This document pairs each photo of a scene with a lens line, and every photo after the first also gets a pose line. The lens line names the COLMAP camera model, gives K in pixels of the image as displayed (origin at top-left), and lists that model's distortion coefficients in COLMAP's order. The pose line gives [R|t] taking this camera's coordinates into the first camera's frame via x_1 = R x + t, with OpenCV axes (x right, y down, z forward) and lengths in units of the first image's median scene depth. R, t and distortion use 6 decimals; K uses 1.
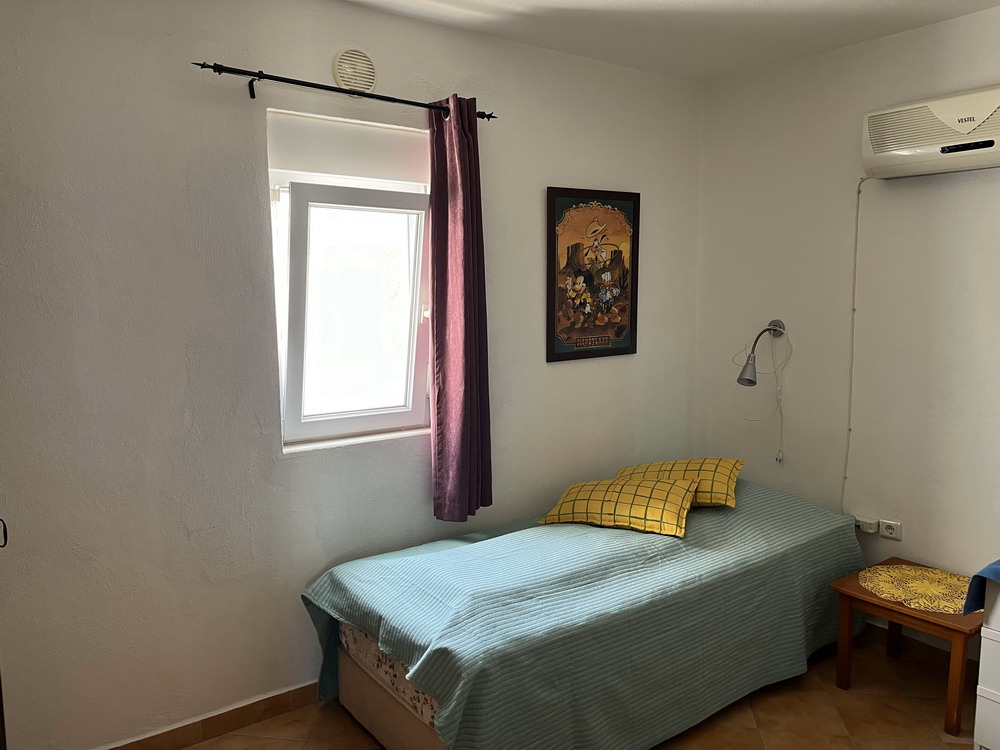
lens RADIAL K [[758.5, 0, 495.8], [0, 758.5, 380.8], [0, 0, 1]] dist [0.069712, -0.089603]
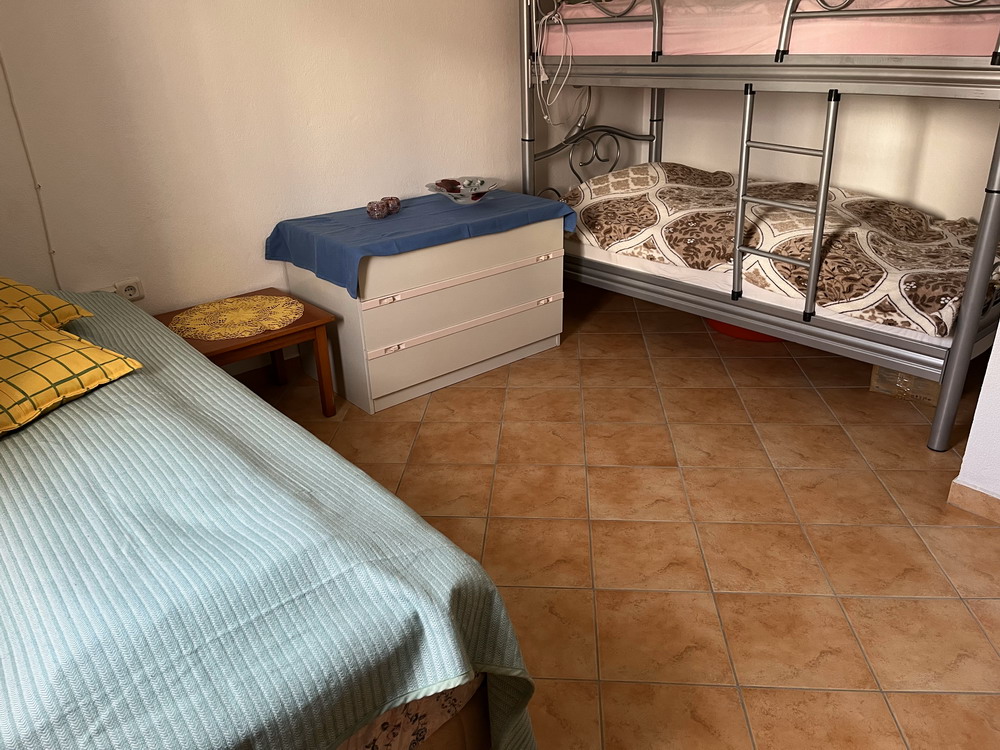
lens RADIAL K [[758.5, 0, 495.8], [0, 758.5, 380.8], [0, 0, 1]] dist [0.069712, -0.089603]
pose [[-0.055271, -0.421085, 0.905336, -0.374807], [0.161493, 0.891013, 0.424283, -0.018078], [-0.985325, 0.169656, 0.018755, 0.670421]]
